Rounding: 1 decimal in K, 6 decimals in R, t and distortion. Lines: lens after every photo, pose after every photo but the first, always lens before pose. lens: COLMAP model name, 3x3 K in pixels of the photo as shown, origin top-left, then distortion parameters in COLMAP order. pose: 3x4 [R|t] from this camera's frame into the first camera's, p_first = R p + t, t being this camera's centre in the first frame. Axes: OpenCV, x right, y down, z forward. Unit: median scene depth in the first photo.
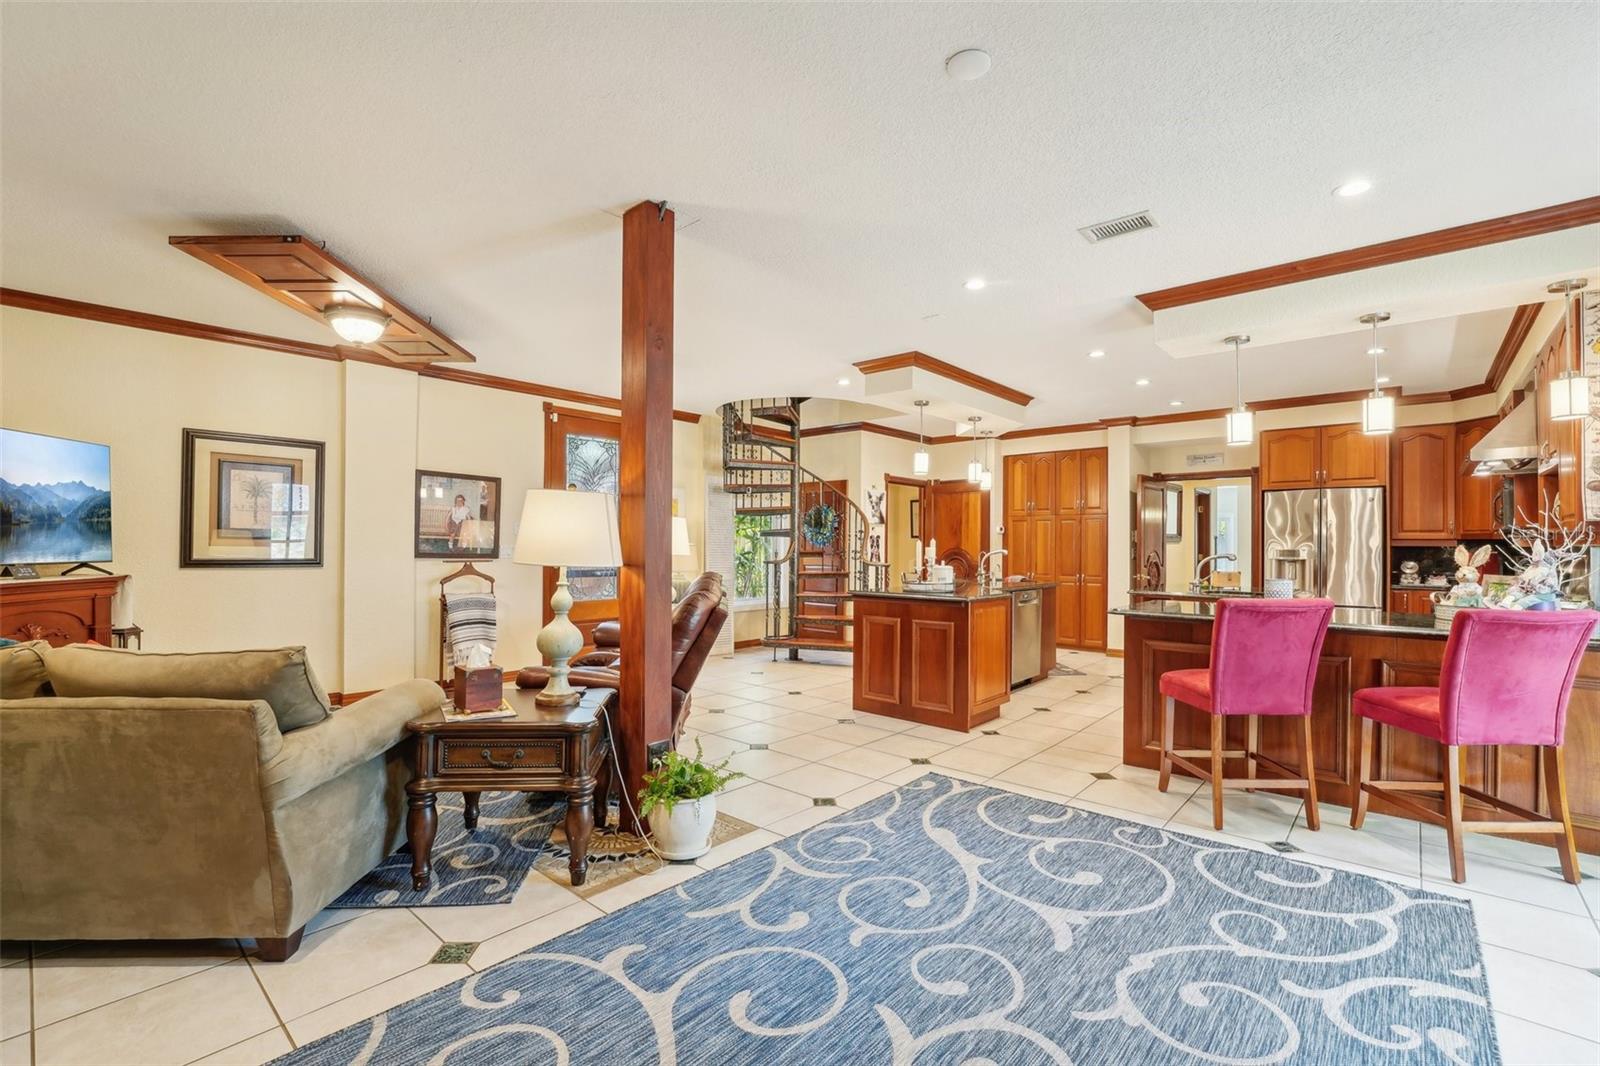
lens RADIAL K [[693.1, 0, 800.7], [0, 693.1, 536.5], [0, 0, 1]] dist [-0.019670, -0.000088]
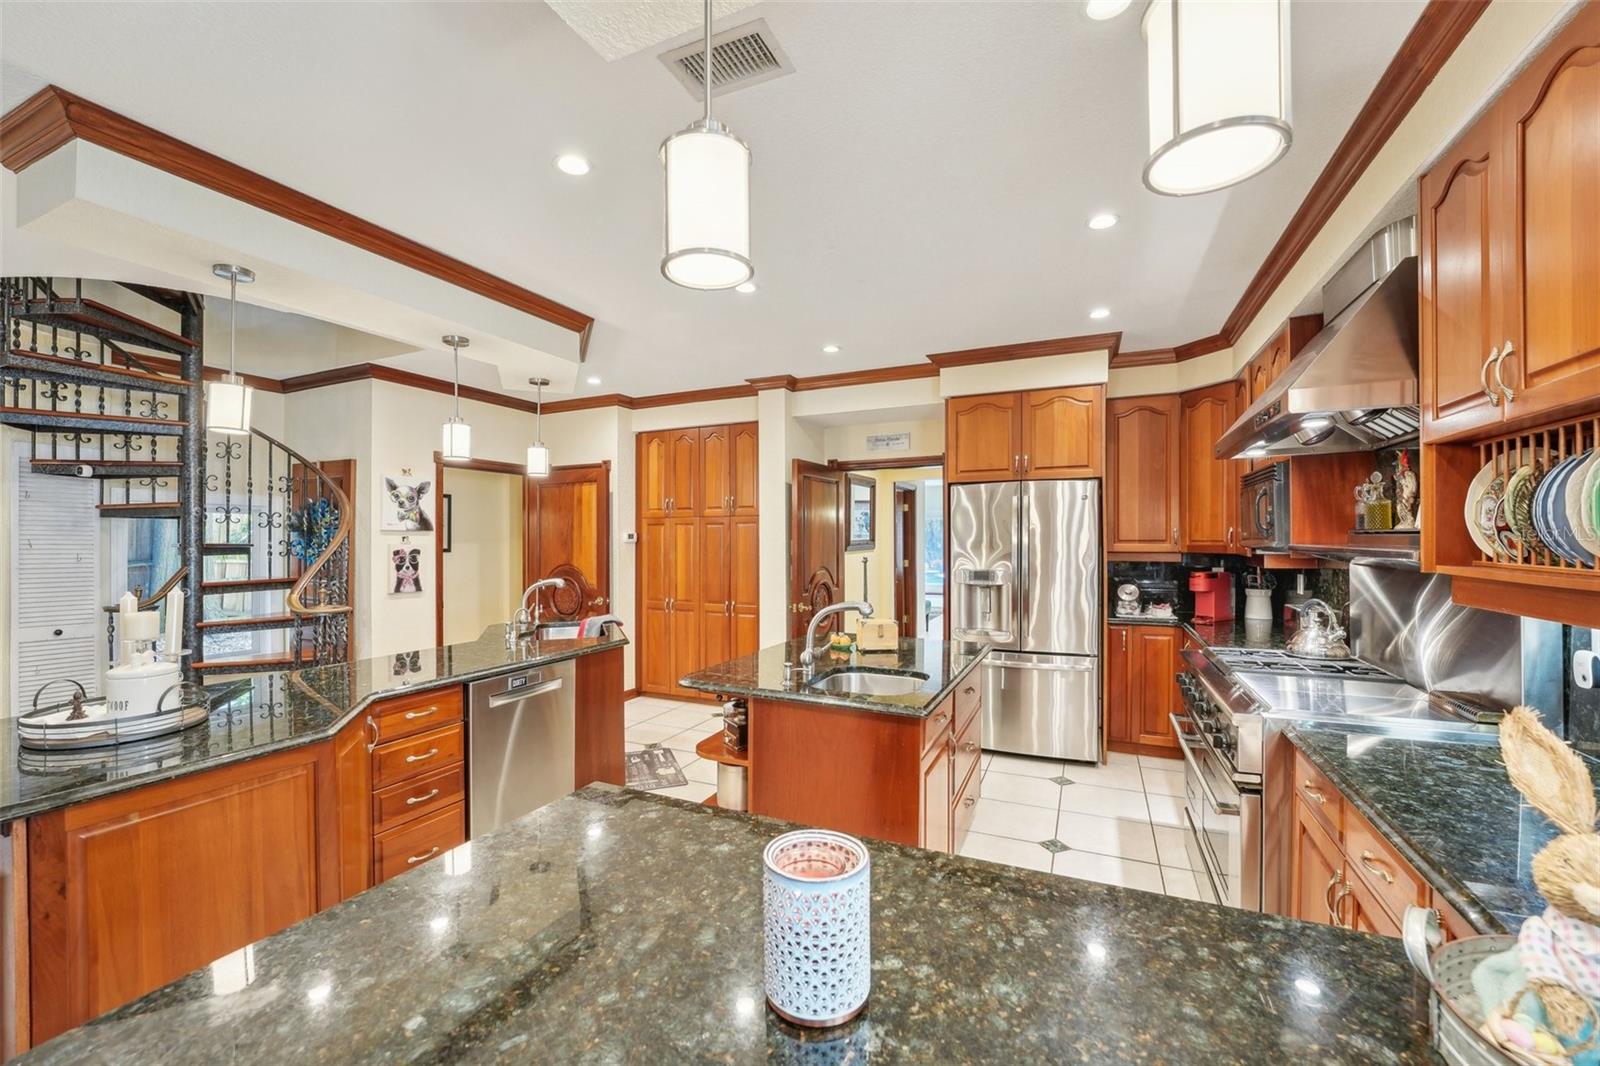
lens RADIAL K [[657.3, 0, 789.5], [0, 657.3, 536.7], [0, 0, 1]] dist [-0.030525, 0.005116]
pose [[0.954283, -0.009594, 0.298752, 0.290758], [0.006707, 0.999920, 0.010686, -0.019099], [-0.298830, -0.008194, 0.954271, 0.377413]]
